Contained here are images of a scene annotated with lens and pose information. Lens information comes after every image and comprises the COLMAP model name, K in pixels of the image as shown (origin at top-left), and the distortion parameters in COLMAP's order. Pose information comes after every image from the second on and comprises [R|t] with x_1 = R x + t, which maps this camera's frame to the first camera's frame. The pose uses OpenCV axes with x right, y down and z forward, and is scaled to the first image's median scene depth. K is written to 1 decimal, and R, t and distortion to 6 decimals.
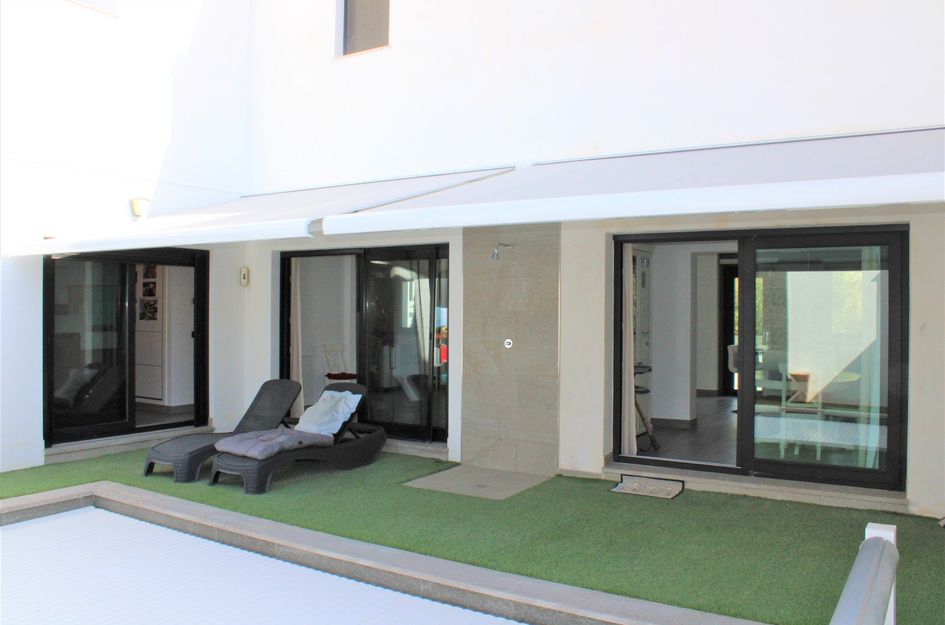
lens RADIAL K [[782.4, 0, 472.5], [0, 782.4, 312.5], [0, 0, 1]] dist [-0.152607, 0.135098]
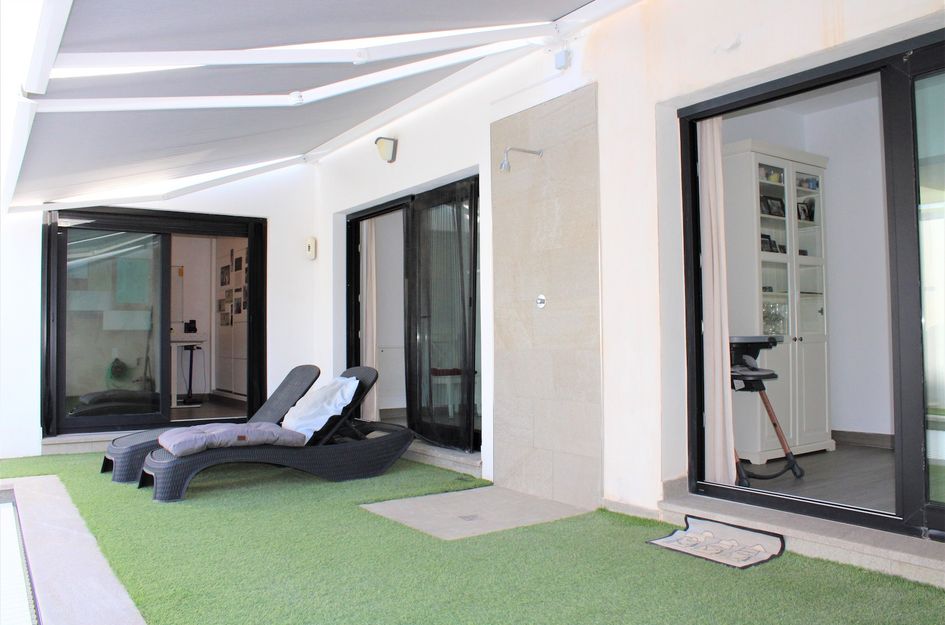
lens RADIAL K [[782.4, 0, 472.5], [0, 782.4, 312.5], [0, 0, 1]] dist [-0.152607, 0.135098]
pose [[0.915233, -0.027191, -0.402007, 0.264321], [0.013079, 0.999199, -0.037808, 0.075355], [0.402713, 0.029345, 0.914856, 0.393387]]
